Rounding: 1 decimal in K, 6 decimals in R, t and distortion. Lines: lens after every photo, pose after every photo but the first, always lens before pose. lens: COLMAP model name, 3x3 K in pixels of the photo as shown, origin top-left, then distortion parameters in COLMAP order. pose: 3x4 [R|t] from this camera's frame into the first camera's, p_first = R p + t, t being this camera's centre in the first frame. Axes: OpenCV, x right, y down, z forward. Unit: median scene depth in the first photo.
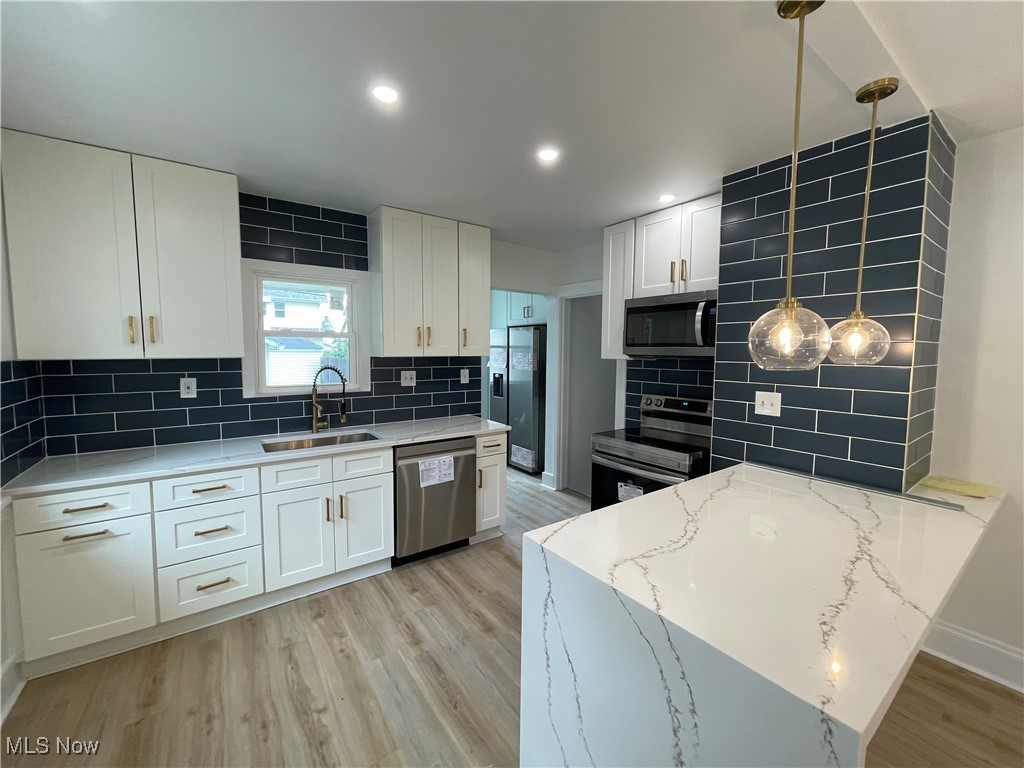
lens RADIAL K [[411.2, 0, 513.7], [0, 411.2, 377.7], [0, 0, 1]] dist [-0.002602, -0.000286]
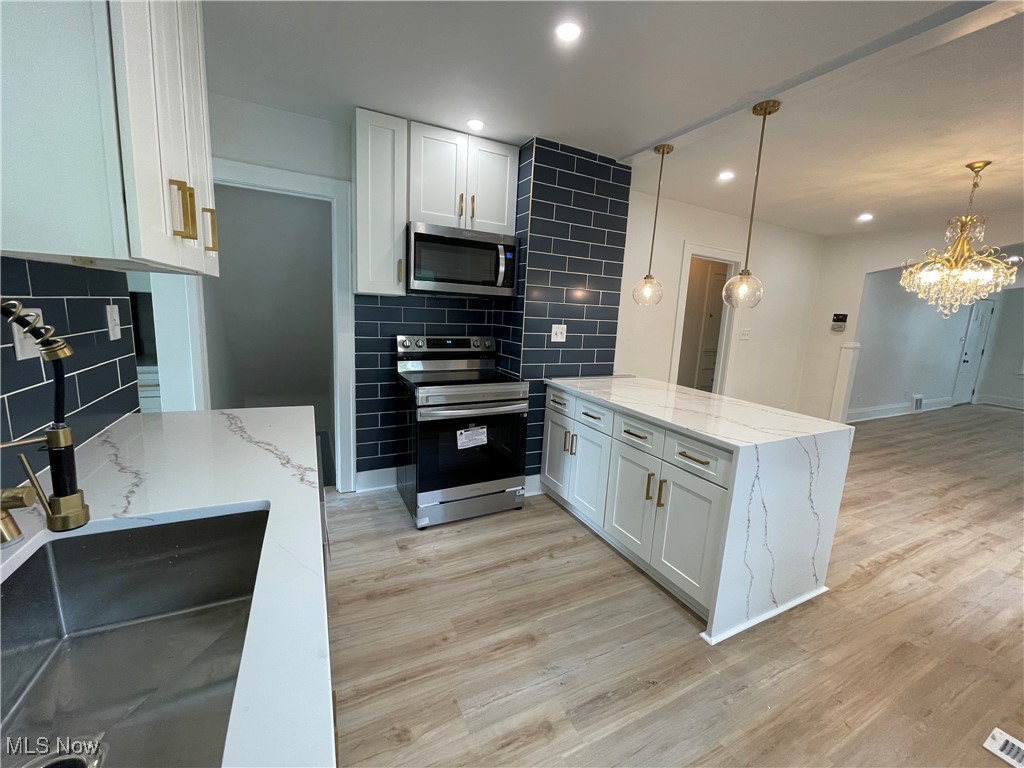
lens RADIAL K [[411.2, 0, 513.7], [0, 411.2, 377.7], [0, 0, 1]] dist [-0.002602, -0.000286]
pose [[0.166118, -0.159800, 0.973072, -0.633689], [0.018016, 0.987109, 0.159030, -0.009181], [-0.985941, -0.008887, 0.166856, 0.758283]]
